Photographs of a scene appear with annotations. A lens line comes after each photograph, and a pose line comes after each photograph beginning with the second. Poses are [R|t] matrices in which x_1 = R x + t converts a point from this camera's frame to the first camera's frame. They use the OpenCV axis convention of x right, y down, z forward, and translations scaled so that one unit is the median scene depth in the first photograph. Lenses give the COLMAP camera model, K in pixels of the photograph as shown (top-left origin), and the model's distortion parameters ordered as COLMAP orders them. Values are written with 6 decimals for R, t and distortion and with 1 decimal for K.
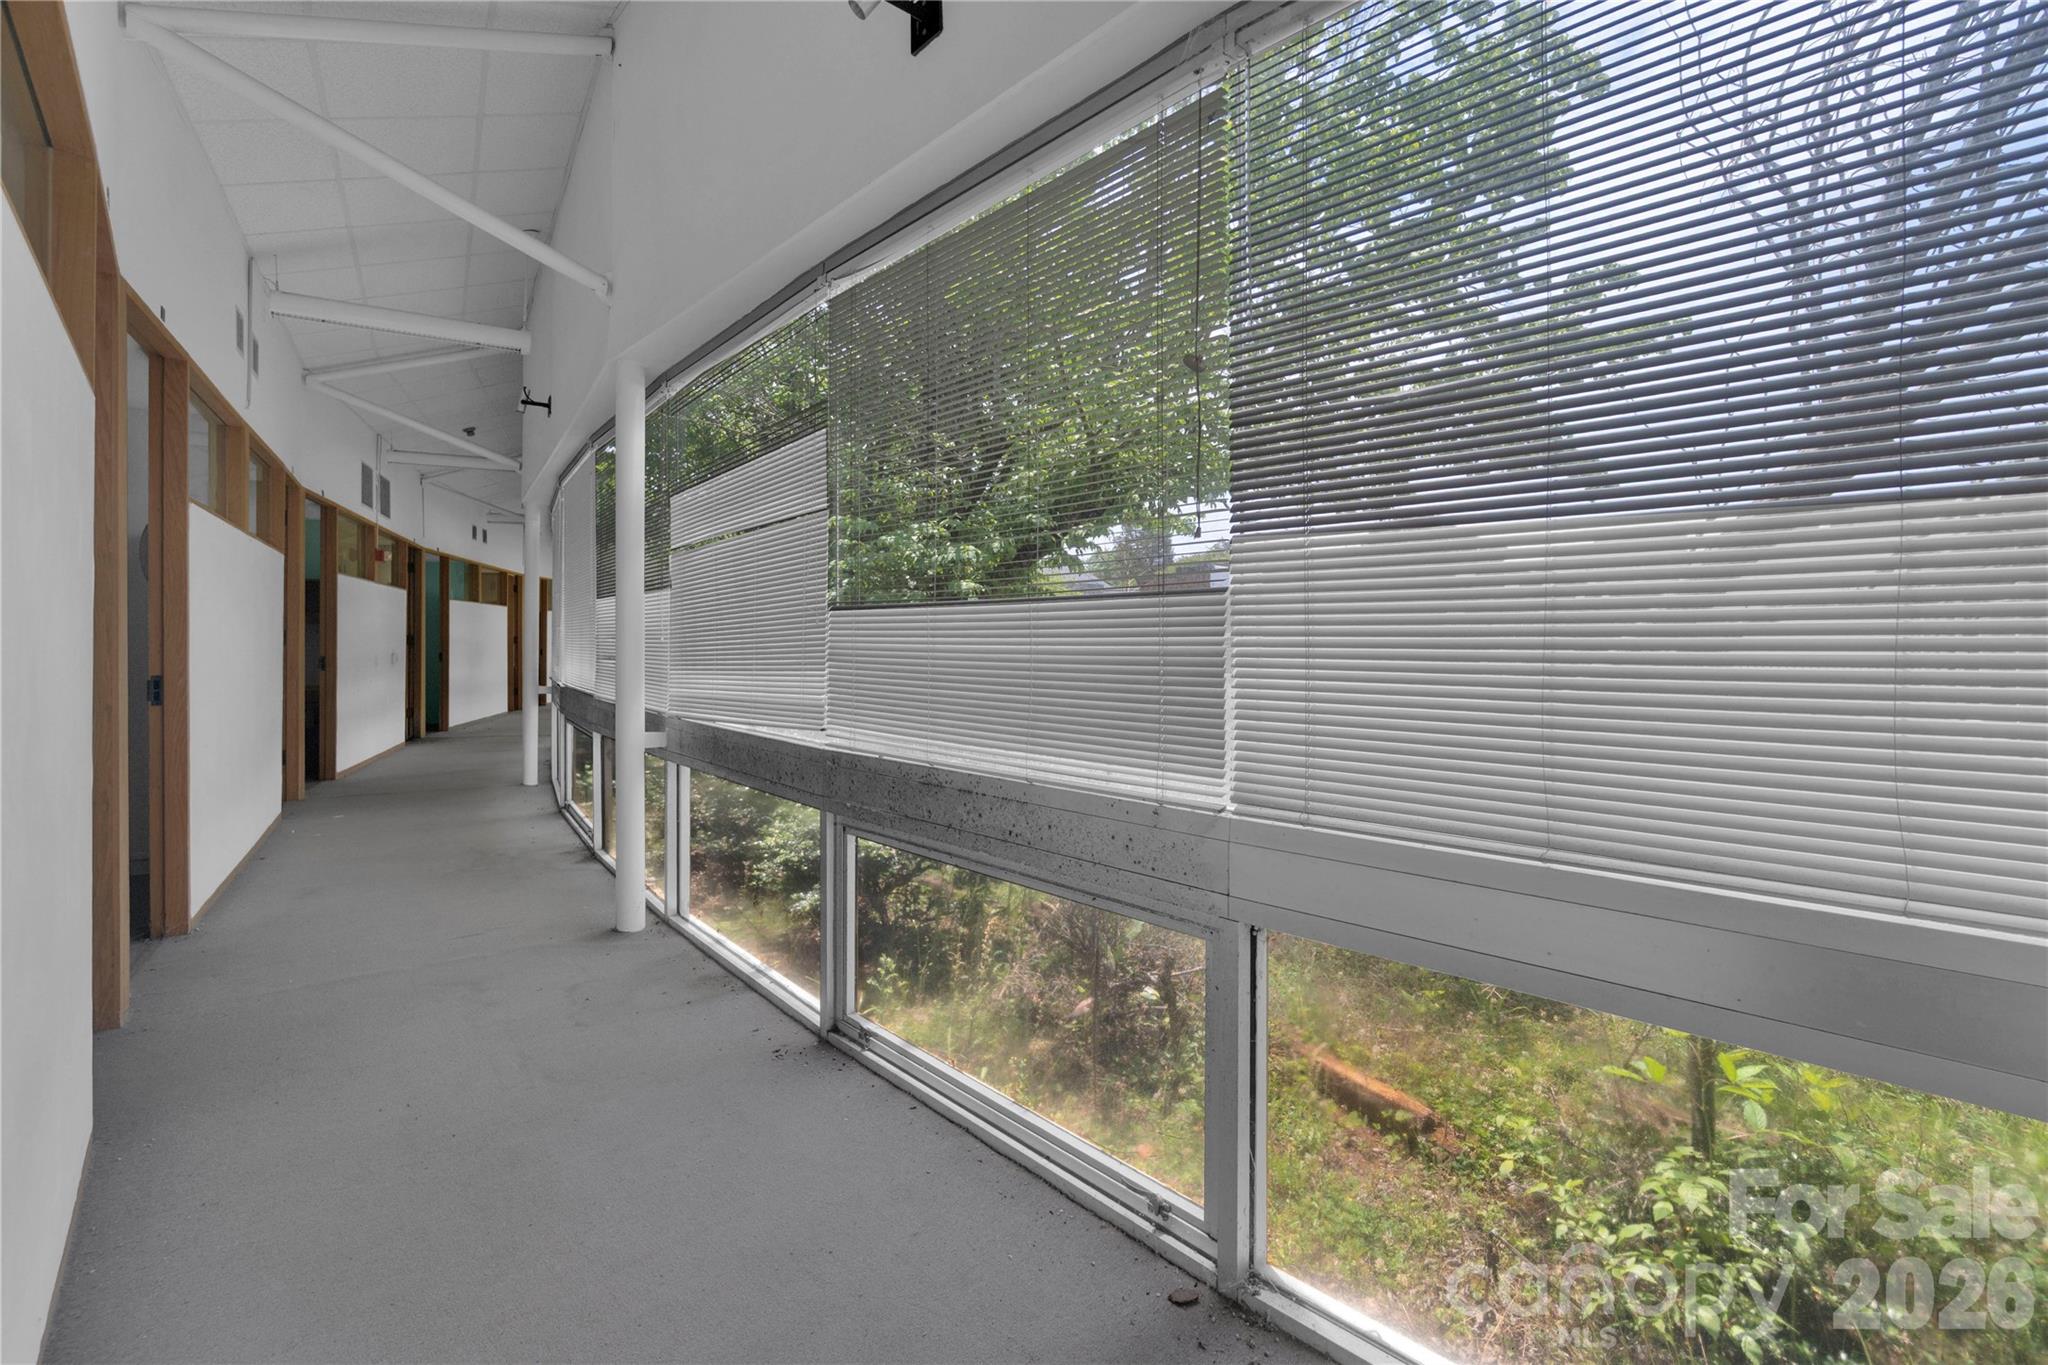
lens RADIAL K [[895.1, 0, 1013.2], [0, 895.1, 650.2], [0, 0, 1]] dist [0.001067, 0.000074]
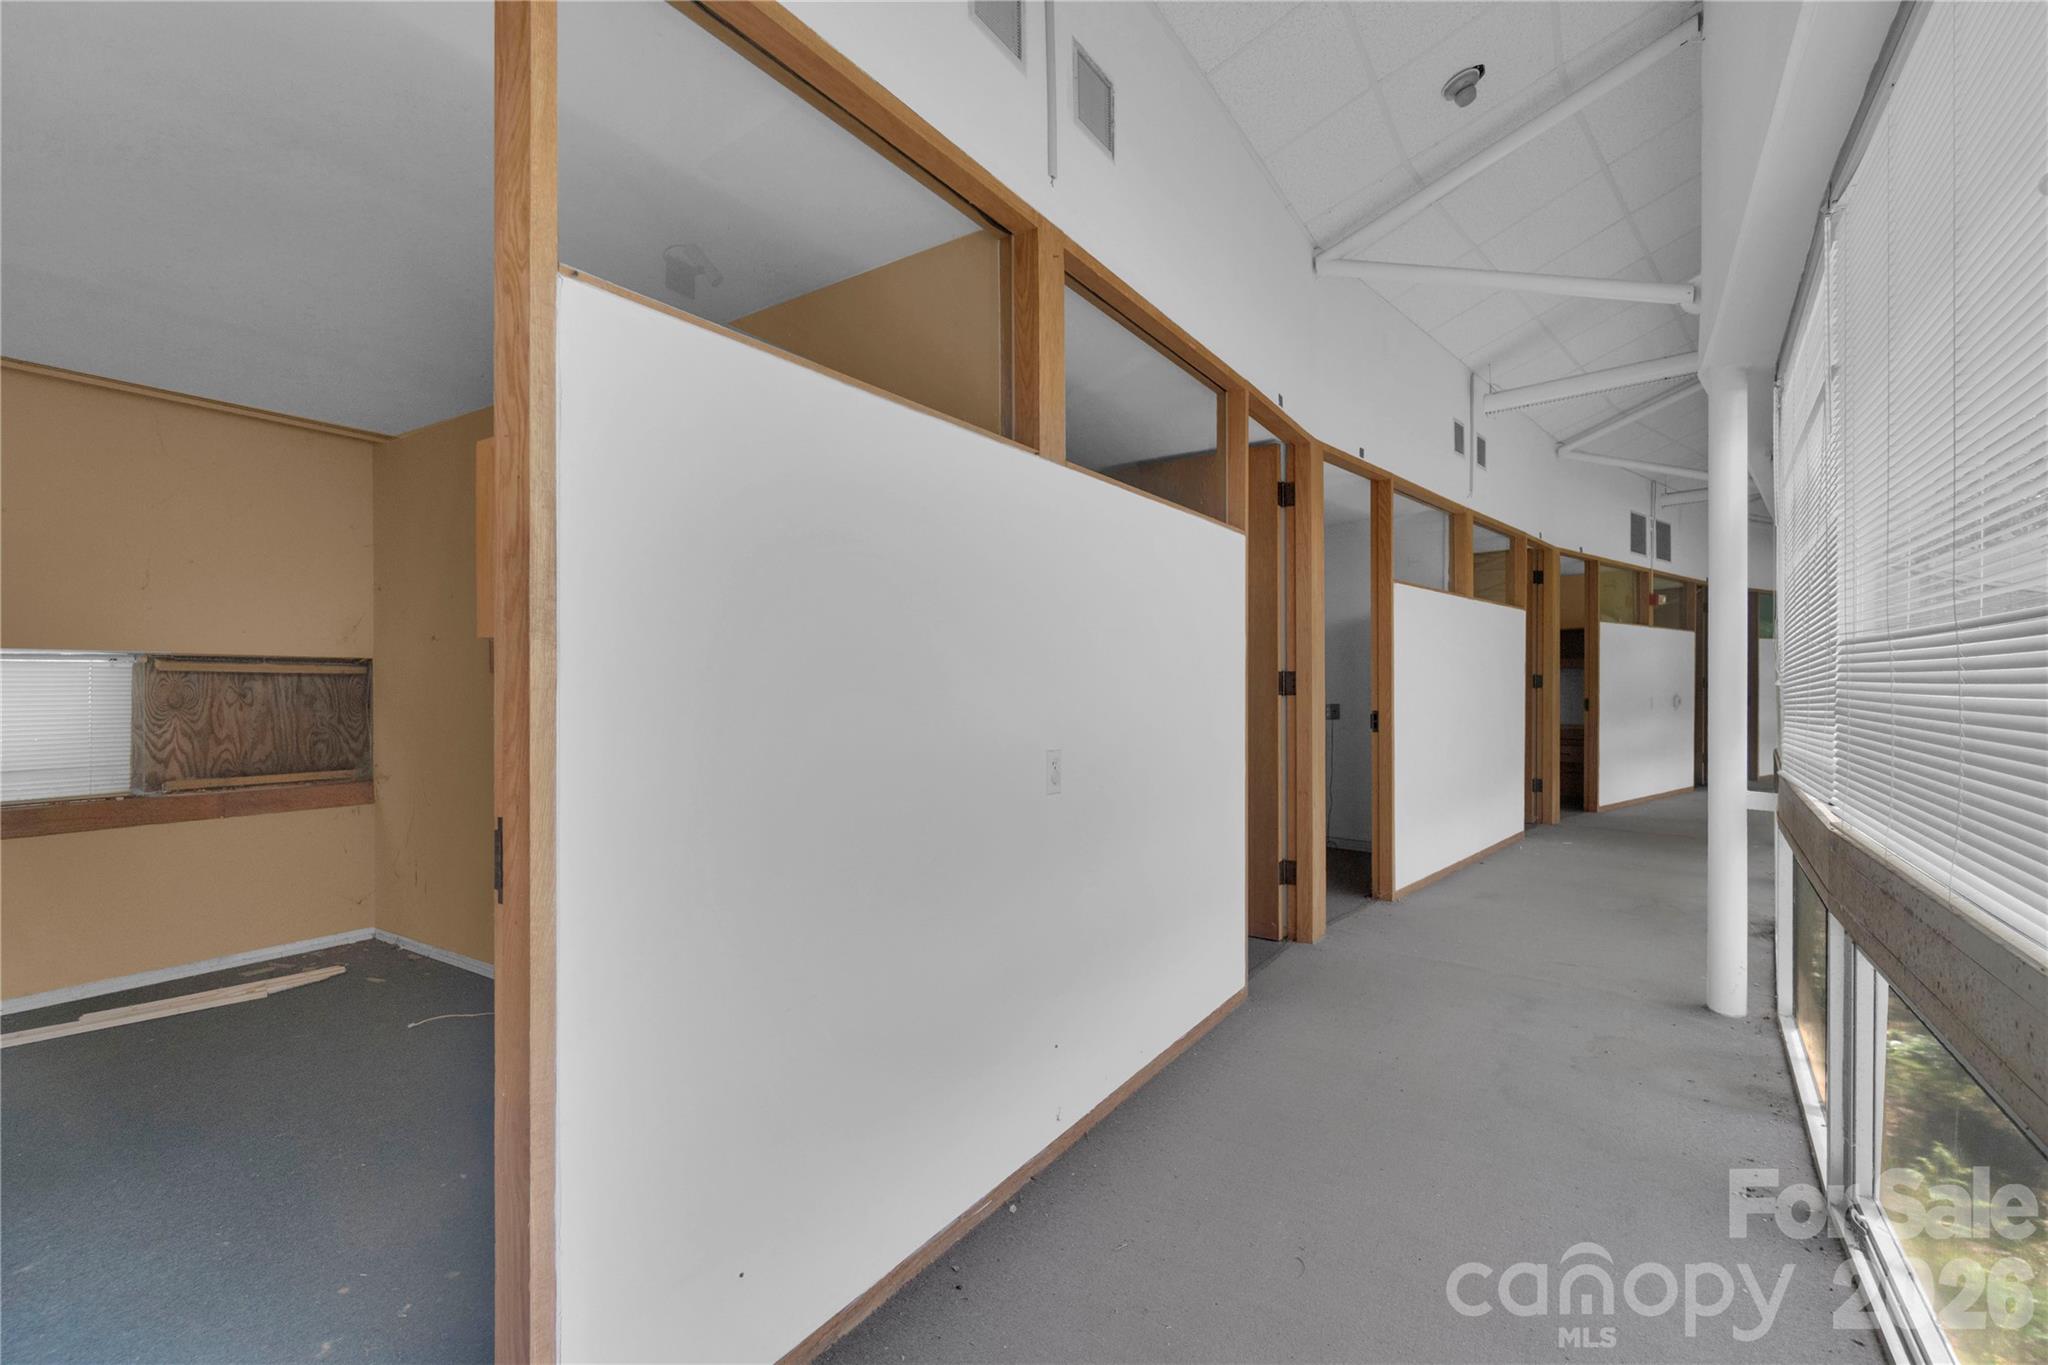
lens RADIAL K [[869.0, 0, 1020.9], [0, 869.0, 689.1], [0, 0, 1]] dist [-0.002863, 0.003773]
pose [[0.375731, -0.000388, -0.926729, -0.205398], [-0.002625, 0.999995, -0.001483, -0.005234], [0.926725, 0.002990, 0.375728, 0.383947]]
